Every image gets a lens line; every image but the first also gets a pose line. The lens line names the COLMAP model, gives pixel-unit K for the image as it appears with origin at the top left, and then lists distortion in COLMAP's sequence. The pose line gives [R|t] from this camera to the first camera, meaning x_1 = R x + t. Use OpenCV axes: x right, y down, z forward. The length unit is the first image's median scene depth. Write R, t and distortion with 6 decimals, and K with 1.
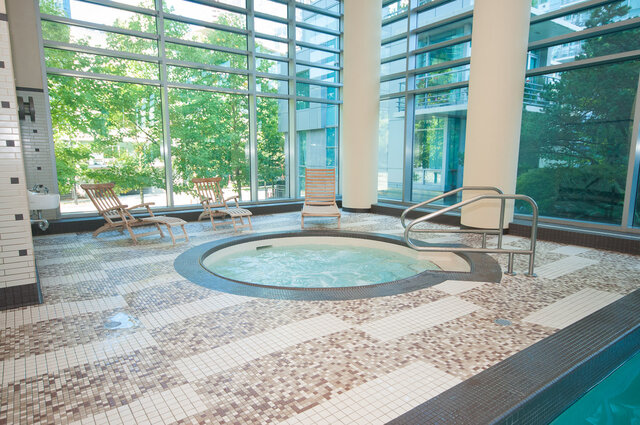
lens RADIAL K [[402.4, 0, 319.8], [0, 402.4, 214.3], [0, 0, 1]] dist [-0.000642, 0.000174]
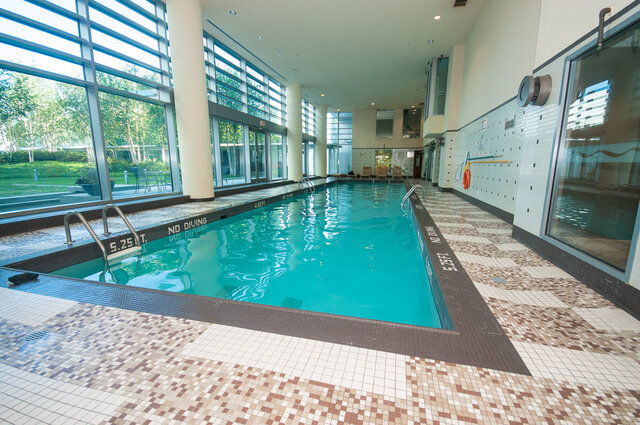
lens RADIAL K [[278.3, 0, 320.4], [0, 278.3, 212.4], [0, 0, 1]] dist [-0.000748, -0.000109]
pose [[-0.620714, -0.139223, 0.771577, -0.401069], [0.103337, 0.960995, 0.256534, -0.079833], [-0.777197, 0.238967, -0.582116, 1.052639]]
